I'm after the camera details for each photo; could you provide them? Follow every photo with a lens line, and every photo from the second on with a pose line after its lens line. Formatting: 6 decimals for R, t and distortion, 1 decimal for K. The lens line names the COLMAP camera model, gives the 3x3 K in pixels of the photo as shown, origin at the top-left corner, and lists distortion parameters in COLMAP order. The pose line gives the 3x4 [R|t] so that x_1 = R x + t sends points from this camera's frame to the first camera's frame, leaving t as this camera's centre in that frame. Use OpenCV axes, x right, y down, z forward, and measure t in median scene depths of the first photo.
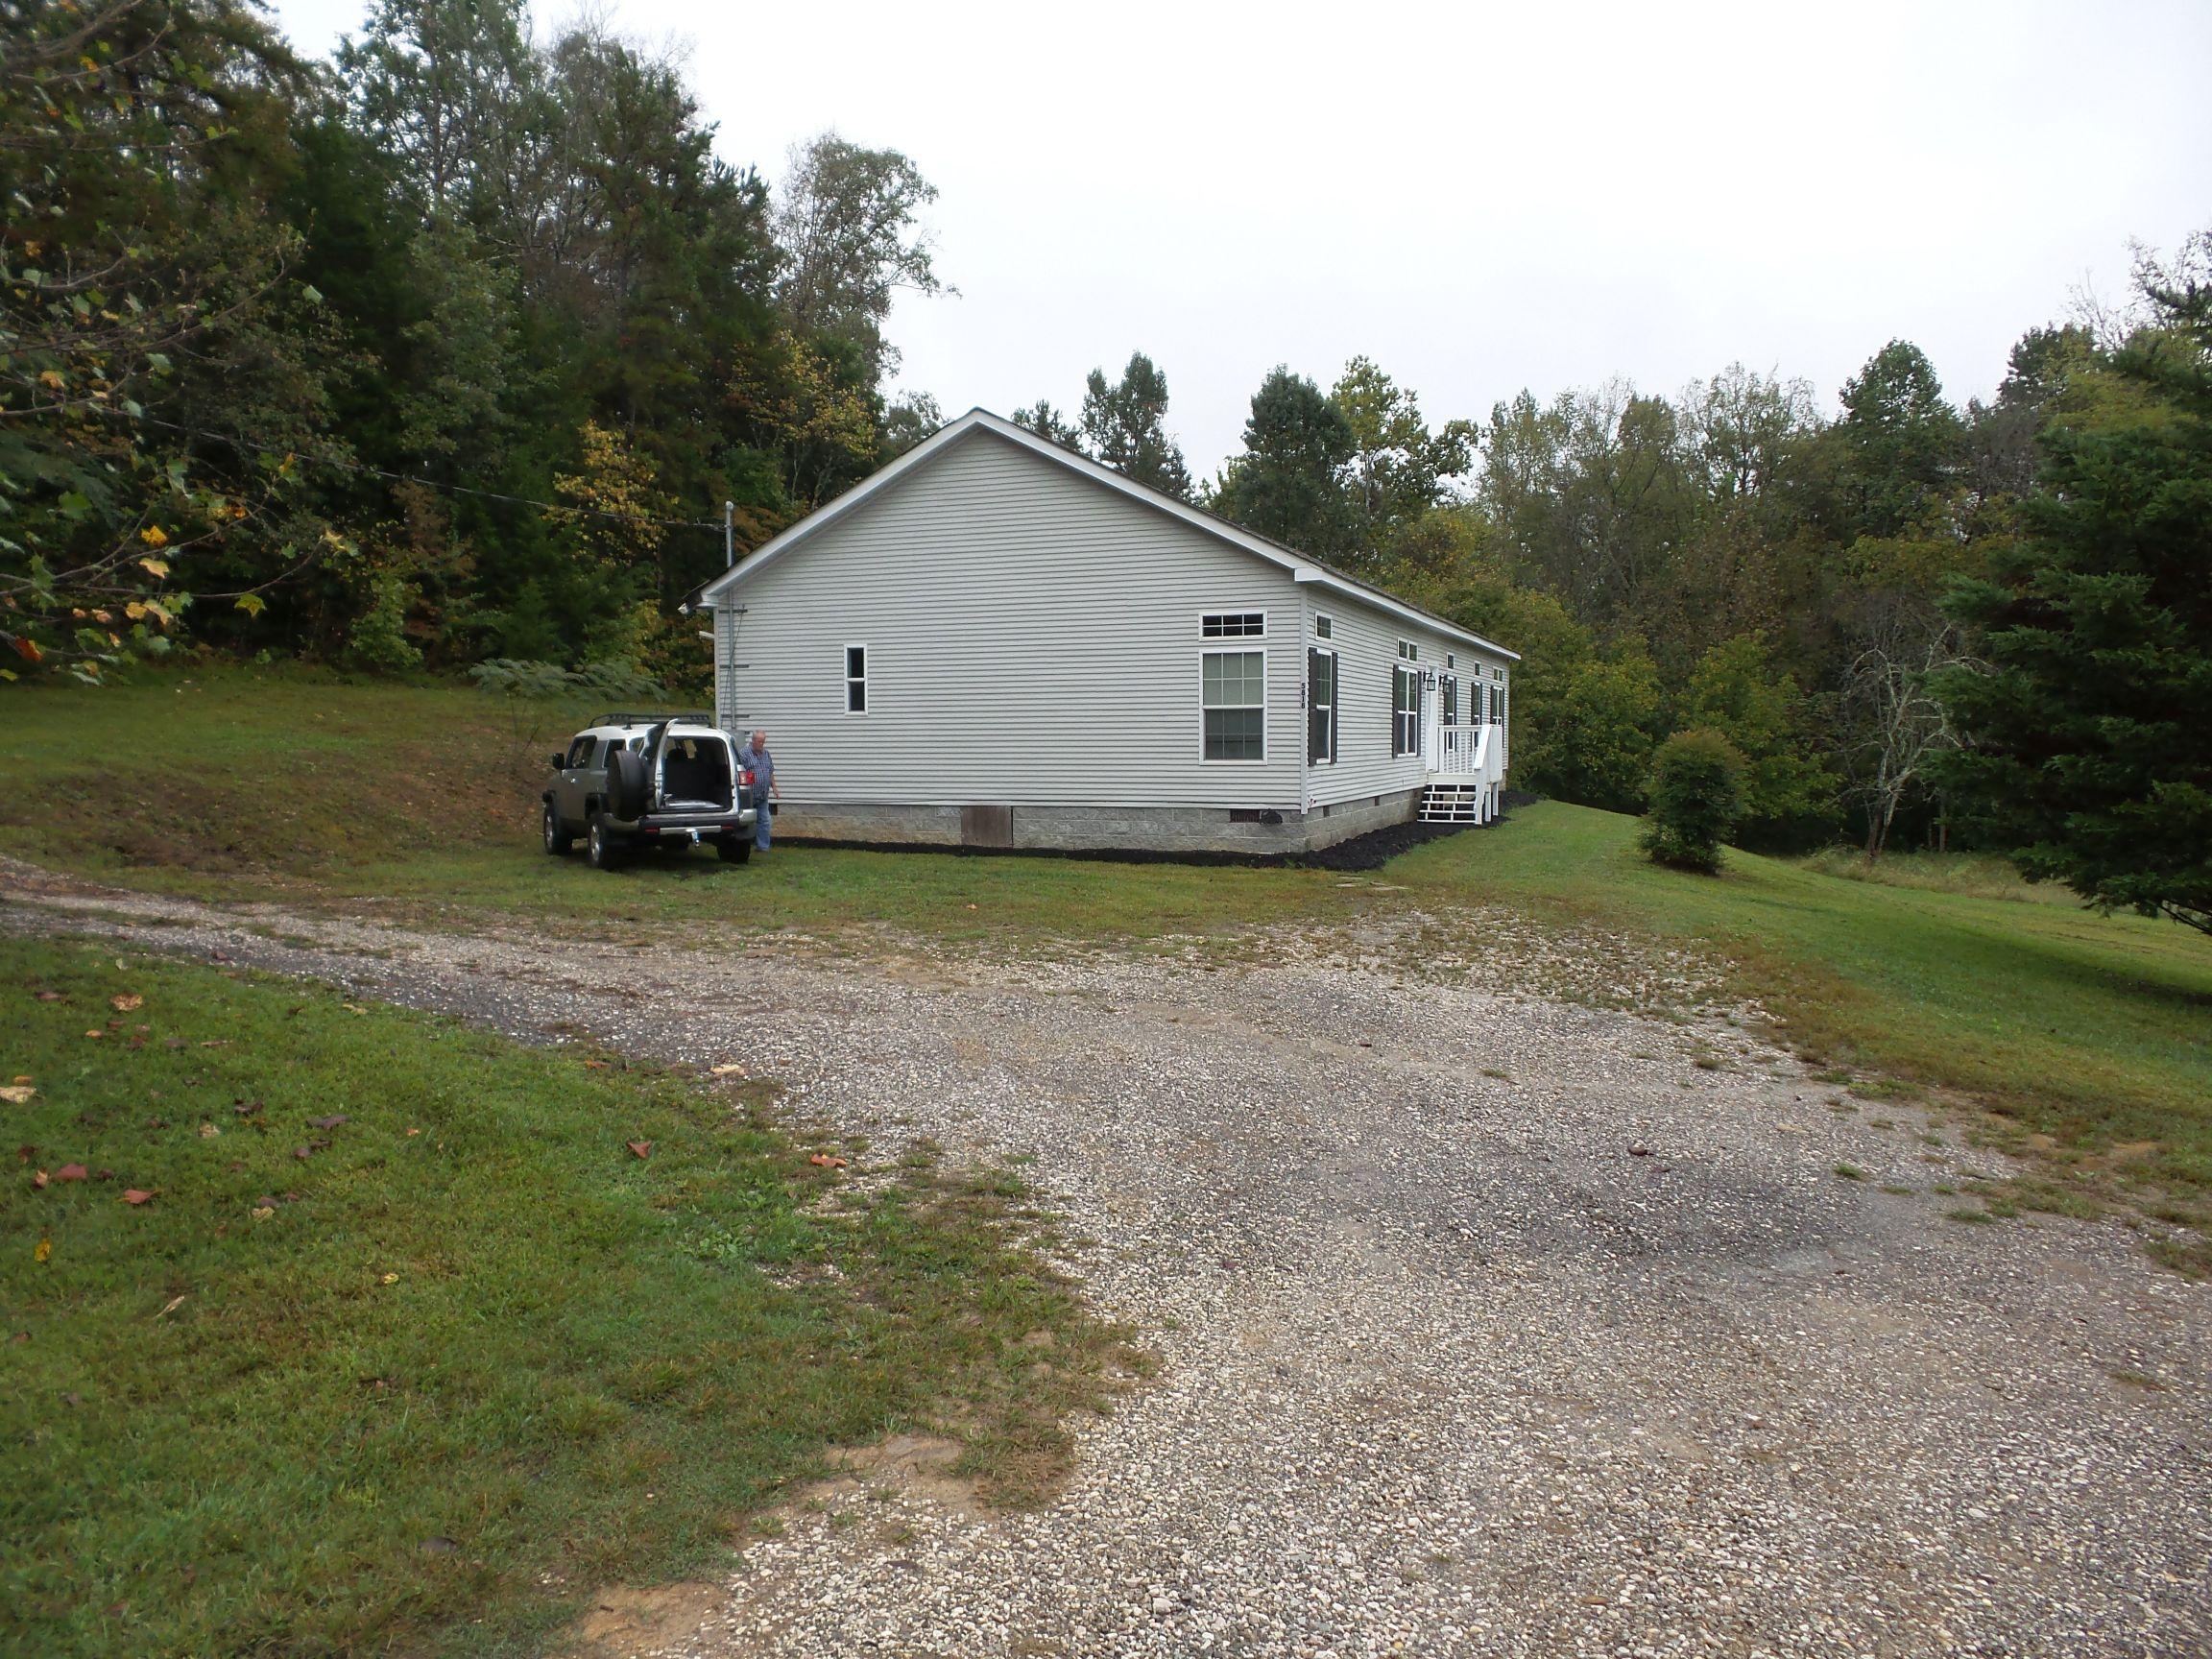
lens RADIAL K [[1540.4, 0, 1117.9], [0, 1540.4, 837.4], [0, 0, 1]] dist [0.006312, 0.000183]
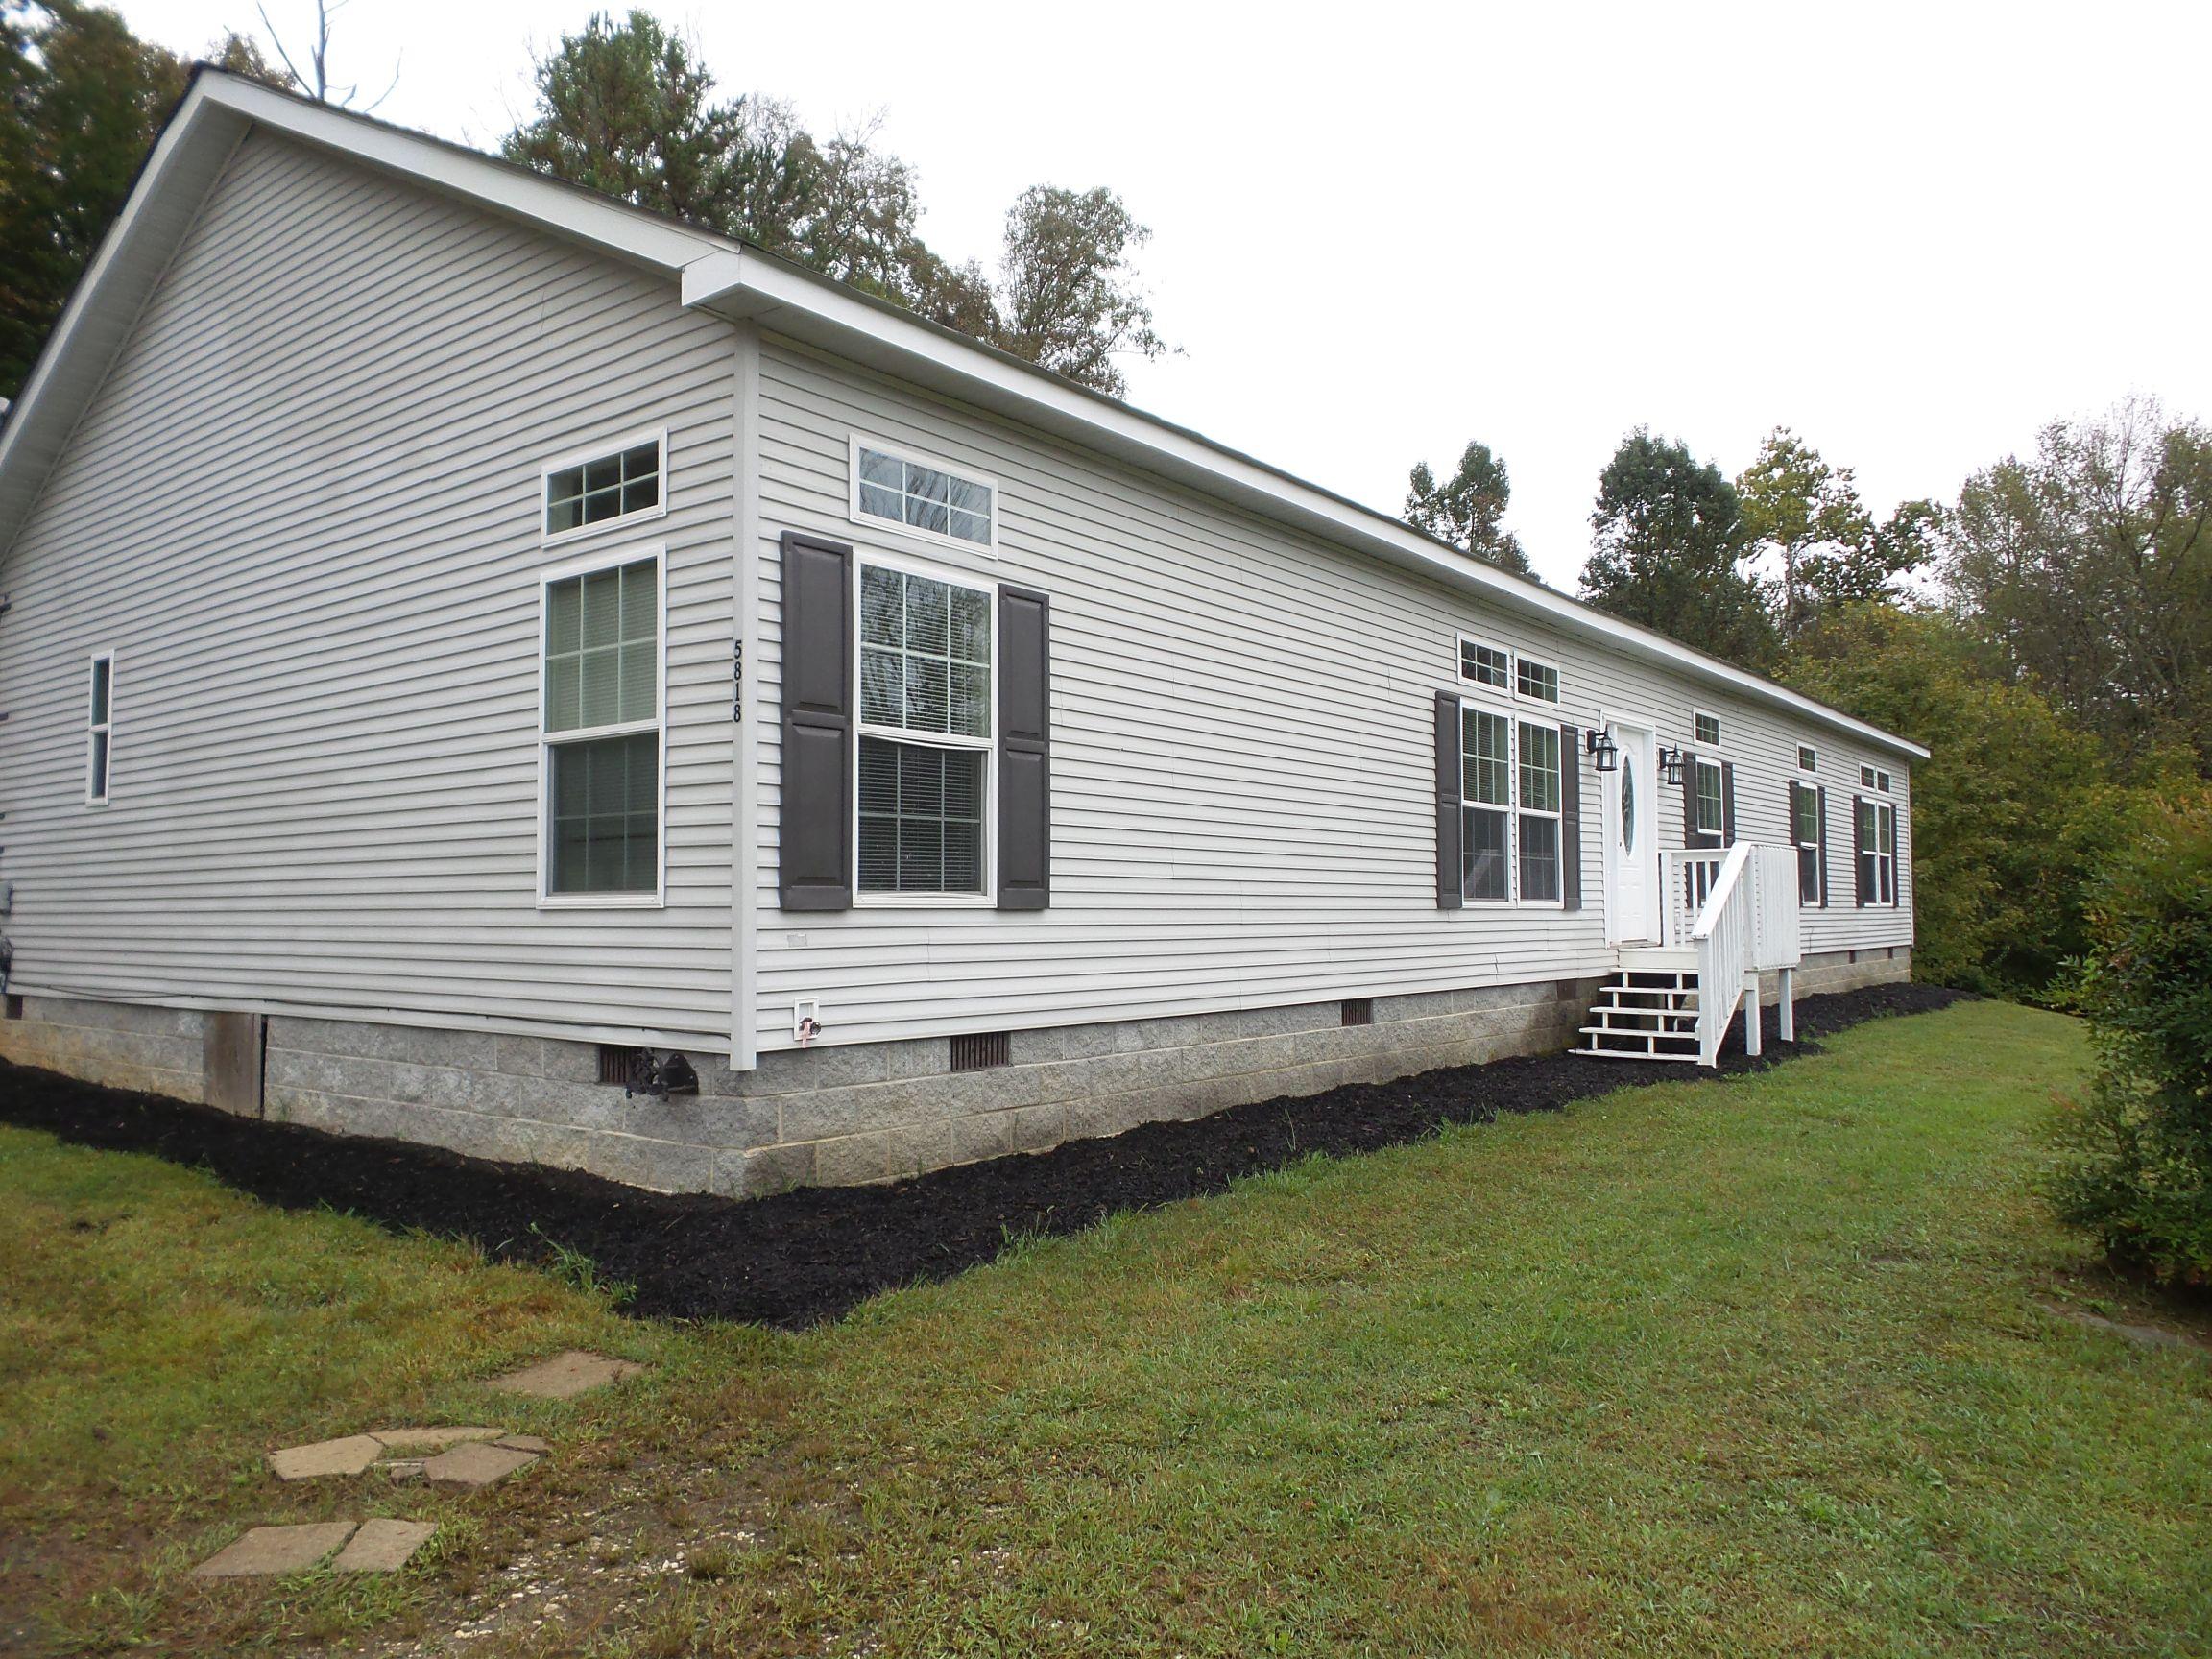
lens RADIAL K [[1533.1, 0, 1106.0], [0, 1533.1, 829.5], [0, 0, 1]] dist [-0.000329, 0.003608]
pose [[0.954072, -0.011662, -0.299349, 0.145463], [-0.023648, 0.993192, -0.114061, -0.015387], [0.298641, 0.115901, 0.947302, 0.381516]]
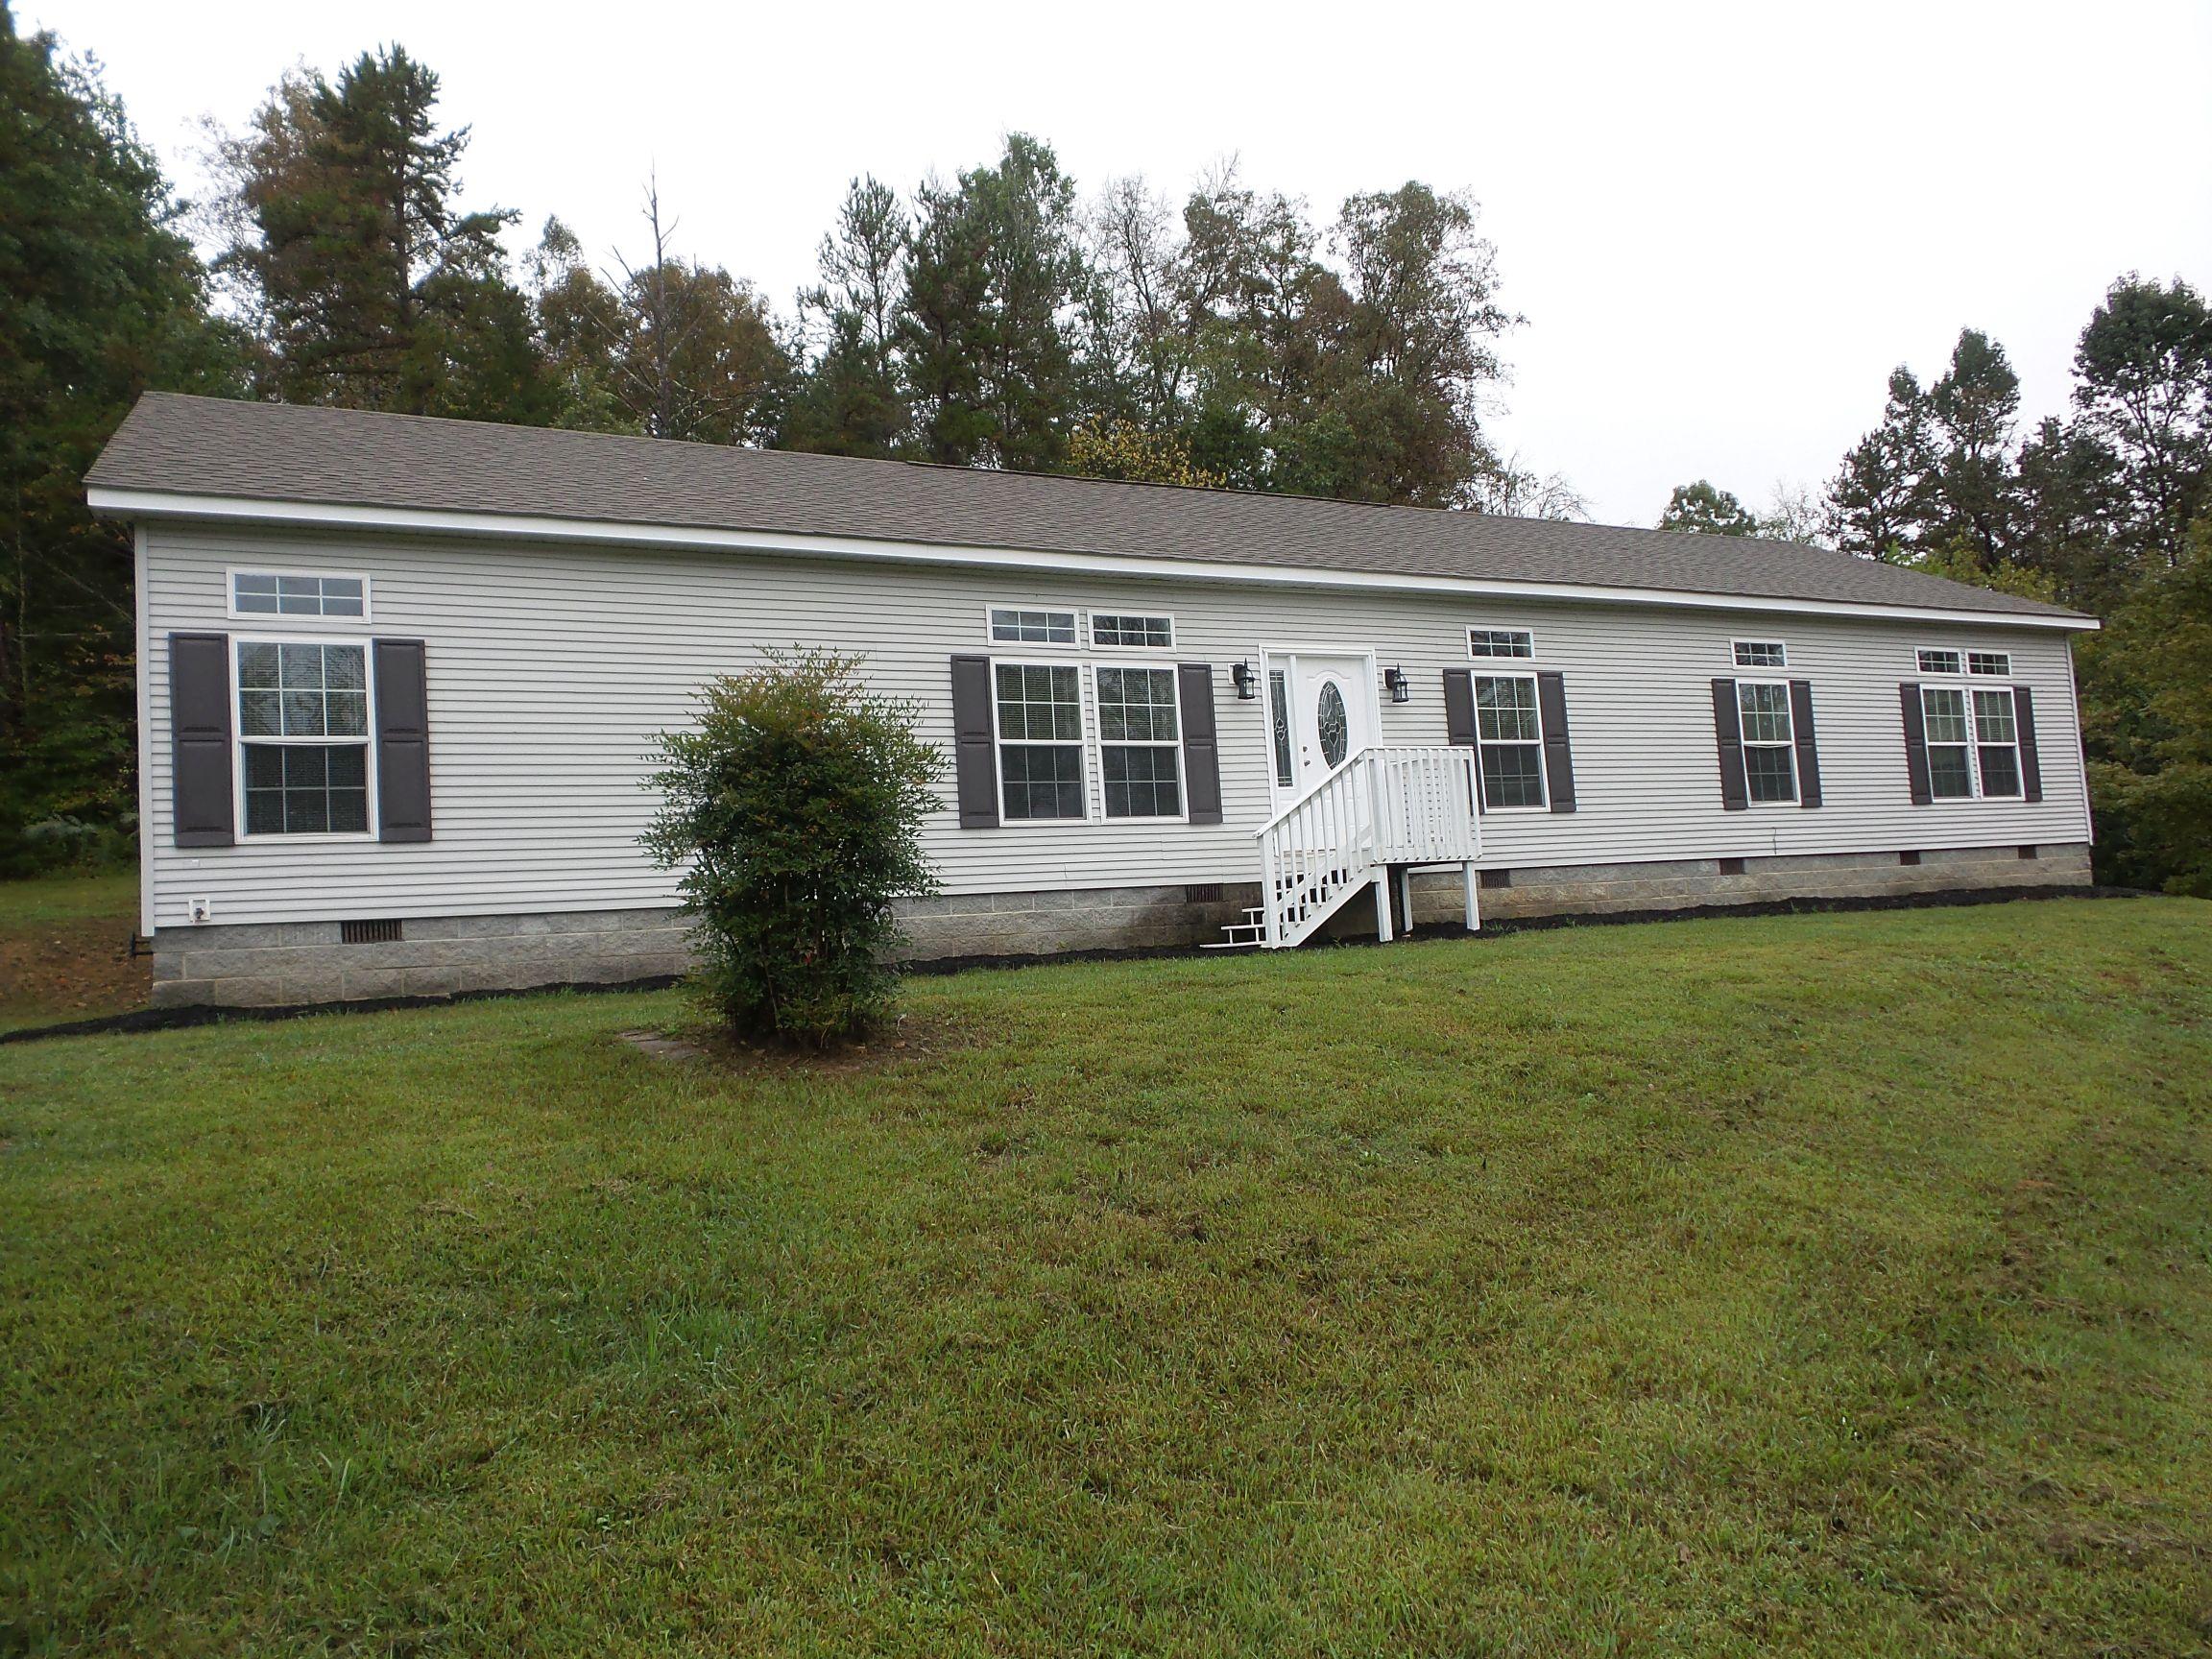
lens RADIAL K [[1540.4, 0, 1117.9], [0, 1540.4, 837.4], [0, 0, 1]] dist [0.006312, 0.000183]
pose [[0.729882, -0.089242, -0.677722, 0.402977], [0.013090, 0.993084, -0.116671, 0.011063], [0.683448, 0.076285, 0.726003, 0.440709]]
